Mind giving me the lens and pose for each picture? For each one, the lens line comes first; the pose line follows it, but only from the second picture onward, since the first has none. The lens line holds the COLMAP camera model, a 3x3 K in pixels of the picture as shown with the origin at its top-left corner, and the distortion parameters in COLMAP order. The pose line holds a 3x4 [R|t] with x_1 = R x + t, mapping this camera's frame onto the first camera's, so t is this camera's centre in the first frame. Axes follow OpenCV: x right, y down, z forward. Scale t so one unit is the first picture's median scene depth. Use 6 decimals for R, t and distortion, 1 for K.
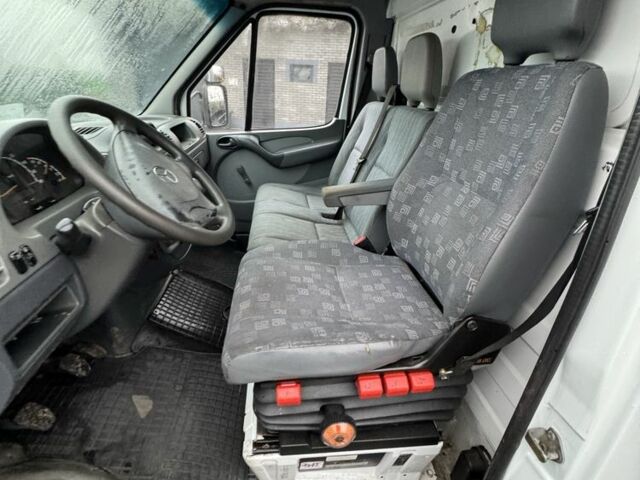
lens RADIAL K [[340.4, 0, 320.0], [0, 340.4, 240.0], [0, 0, 1]] dist [-0.003416, 0.001474]
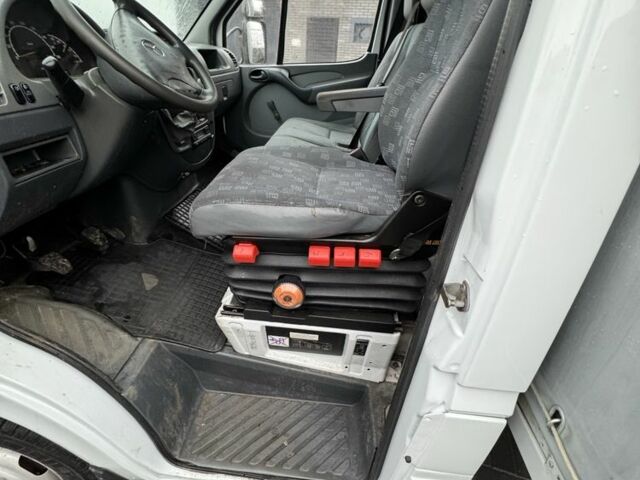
lens RADIAL K [[340.4, 0, 320.0], [0, 340.4, 240.0], [0, 0, 1]] dist [-0.003416, 0.001474]
pose [[0.983659, 0.090434, -0.155684, 0.252581], [-0.078063, 0.993418, 0.083829, 0.238465], [0.162240, -0.070306, 0.984243, -0.039728]]
